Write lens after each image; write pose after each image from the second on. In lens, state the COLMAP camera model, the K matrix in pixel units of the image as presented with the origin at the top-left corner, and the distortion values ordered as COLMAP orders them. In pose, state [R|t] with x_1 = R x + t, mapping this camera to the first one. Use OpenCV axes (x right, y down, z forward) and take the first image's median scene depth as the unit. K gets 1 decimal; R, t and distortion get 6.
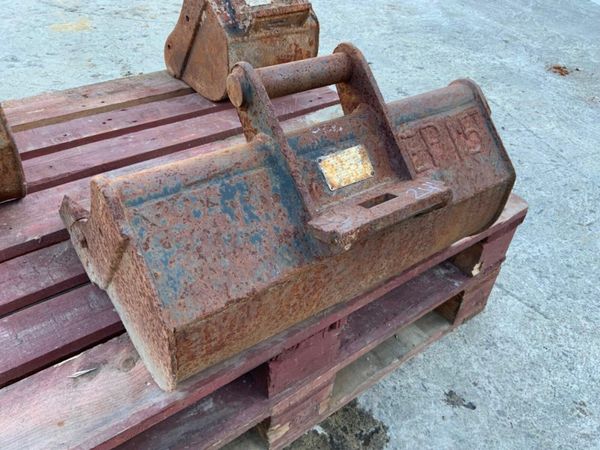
lens RADIAL K [[496.5, 0, 300.0], [0, 496.5, 225.0], [0, 0, 1]] dist [0.077655, -0.144162]
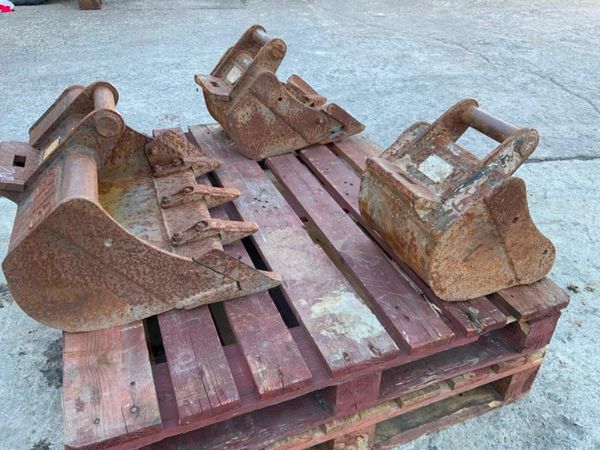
lens RADIAL K [[496.5, 0, 300.0], [0, 496.5, 225.0], [0, 0, 1]] dist [0.077655, -0.144162]
pose [[-0.263731, 0.465490, -0.844846, 0.720116], [-0.634874, 0.575634, 0.515346, -0.699298], [0.726210, 0.672284, 0.143715, 0.807313]]
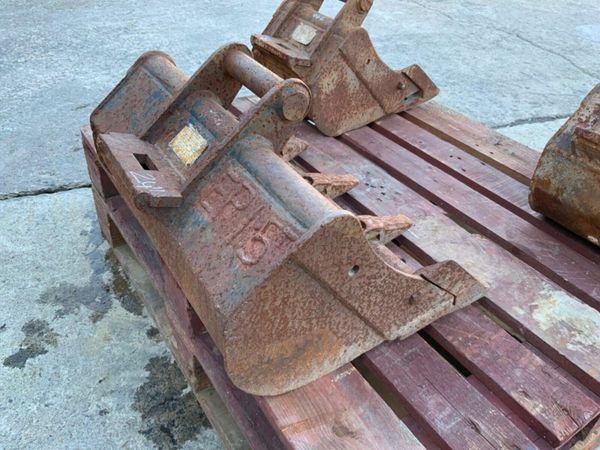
lens RADIAL K [[499.2, 0, 300.0], [0, 499.2, 225.0], [0, 0, 1]] dist [0.076194, -0.152198]
pose [[-0.060099, 0.531802, -0.844734, 0.608404], [-0.671131, 0.604908, 0.428567, -0.355164], [0.738899, 0.592683, 0.320554, 0.501019]]
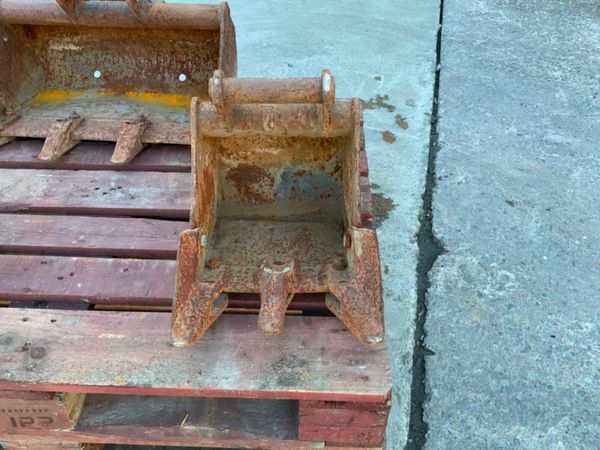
lens RADIAL K [[496.5, 0, 300.0], [0, 496.5, 225.0], [0, 0, 1]] dist [0.134579, -0.297350]
pose [[-0.772240, -0.463851, 0.434152, -0.956542], [0.343207, 0.270493, 0.899468, -0.795576], [-0.534654, 0.843609, -0.049689, 0.781497]]
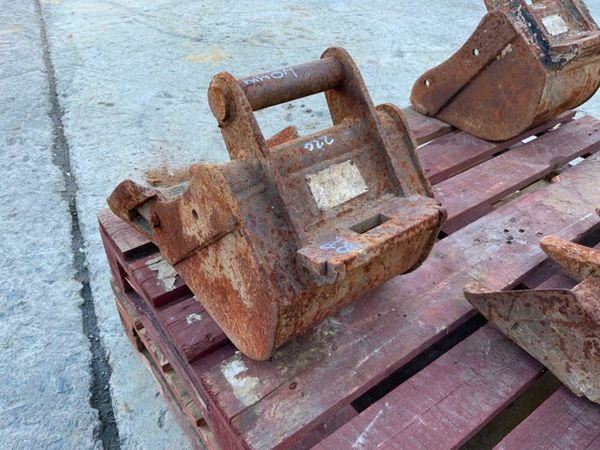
lens RADIAL K [[499.2, 0, 300.0], [0, 499.2, 225.0], [0, 0, 1]] dist [0.076194, -0.152198]
pose [[0.998345, -0.033150, -0.046984, -0.520577], [0.032090, 0.999217, -0.023141, -0.097453], [0.047714, 0.021595, 0.998628, 0.102364]]
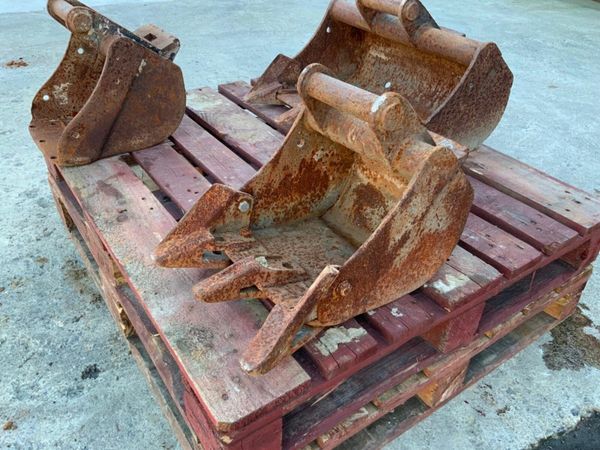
lens RADIAL K [[496.5, 0, 300.0], [0, 496.5, 225.0], [0, 0, 1]] dist [0.077655, -0.144162]
pose [[0.048563, -0.625251, 0.778911, -1.154657], [0.610370, 0.635861, 0.472366, -0.489973], [-0.790626, 0.452485, 0.412514, 0.474904]]
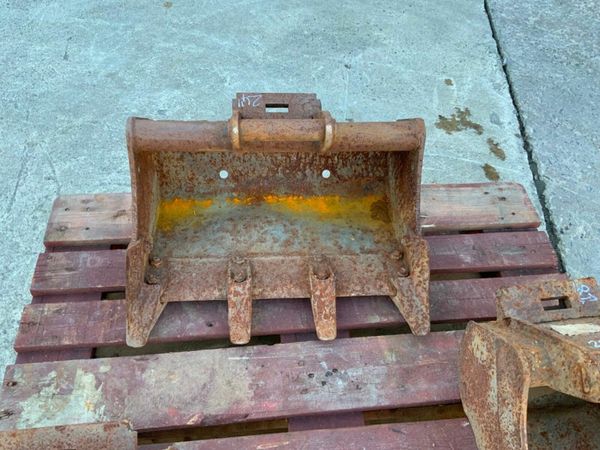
lens RADIAL K [[496.5, 0, 300.0], [0, 496.5, 225.0], [0, 0, 1]] dist [0.077655, -0.144162]
pose [[-0.844394, -0.480697, 0.236494, -0.280210], [0.234601, 0.065078, 0.969911, -0.899011], [-0.481624, 0.874469, 0.057820, 0.629280]]
